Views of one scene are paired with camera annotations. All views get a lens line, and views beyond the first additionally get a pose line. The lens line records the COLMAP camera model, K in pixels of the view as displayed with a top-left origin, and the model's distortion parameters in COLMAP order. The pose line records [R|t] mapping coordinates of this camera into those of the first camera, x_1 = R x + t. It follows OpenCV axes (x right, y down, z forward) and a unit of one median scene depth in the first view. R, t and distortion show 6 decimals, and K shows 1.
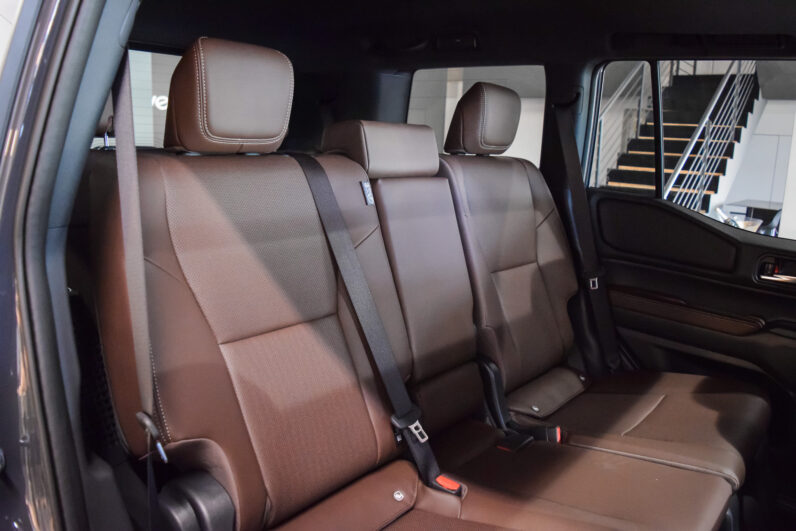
lens RADIAL K [[626.3, 0, 397.6], [0, 626.3, 261.4], [0, 0, 1]] dist [-0.092826, 0.017617]
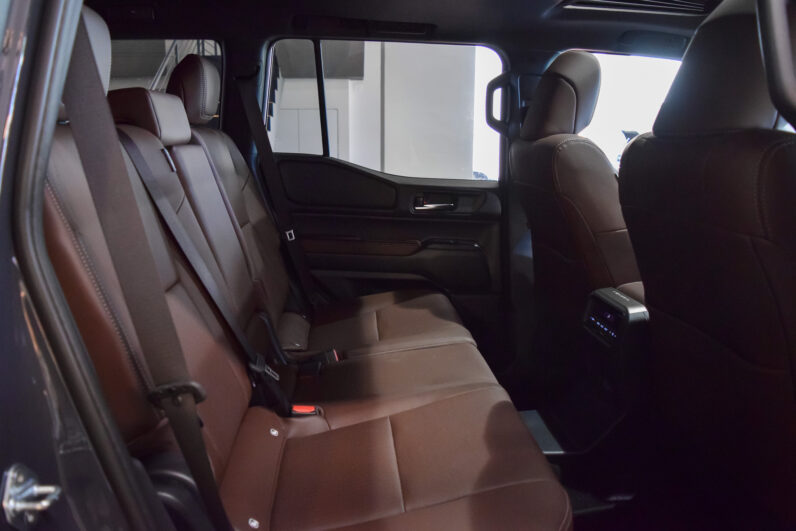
lens RADIAL K [[626.3, 0, 399.3], [0, 626.3, 265.9], [0, 0, 1]] dist [-0.092826, 0.017617]
pose [[0.718323, -0.176053, 0.673065, -0.360726], [0.152358, 0.983776, 0.094722, 0.014393], [-0.678821, 0.034506, 0.733492, 0.029265]]
